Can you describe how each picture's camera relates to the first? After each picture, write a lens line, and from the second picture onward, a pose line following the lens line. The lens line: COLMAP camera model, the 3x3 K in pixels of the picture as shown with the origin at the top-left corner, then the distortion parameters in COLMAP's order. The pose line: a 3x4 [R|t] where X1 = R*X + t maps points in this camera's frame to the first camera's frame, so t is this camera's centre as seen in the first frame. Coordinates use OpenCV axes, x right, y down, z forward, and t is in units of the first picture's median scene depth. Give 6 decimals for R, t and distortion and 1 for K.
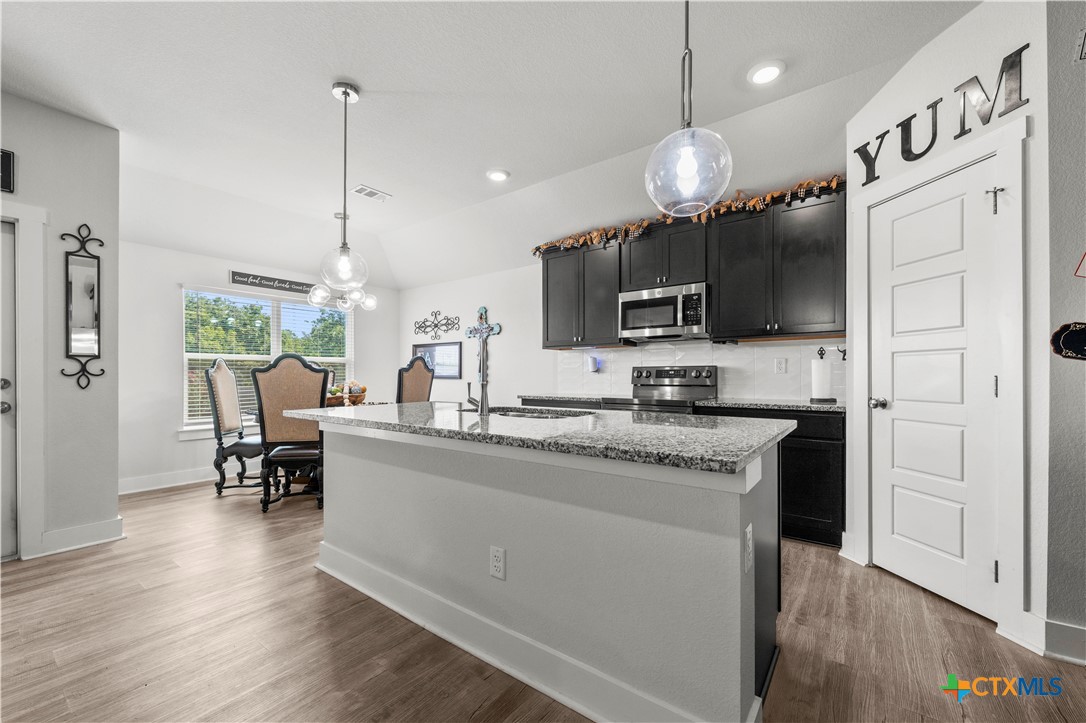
lens RADIAL K [[433.9, 0, 560.1], [0, 433.9, 375.1], [0, 0, 1]] dist [0.001852, -0.000745]
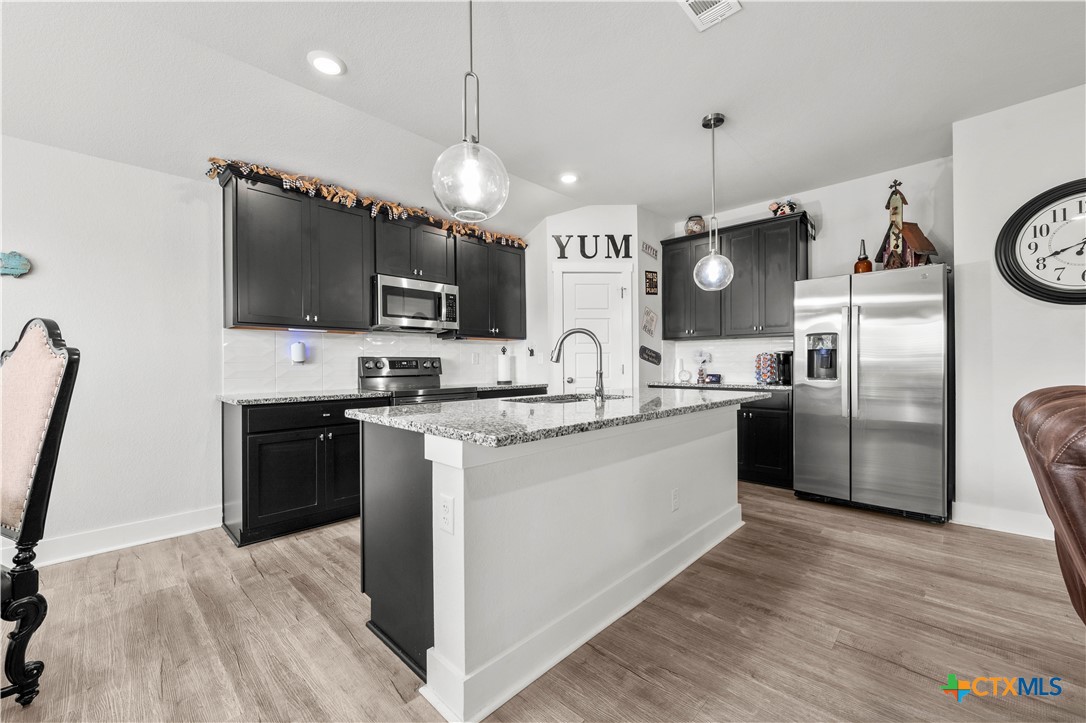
lens RADIAL K [[433.9, 0, 549.4], [0, 433.9, 357.8], [0, 0, 1]] dist [0.001852, -0.000745]
pose [[0.127067, 0.015987, 0.991765, -0.683189], [0.003707, 0.999855, -0.016592, -0.000830], [-0.991887, 0.005784, 0.126989, 0.526305]]
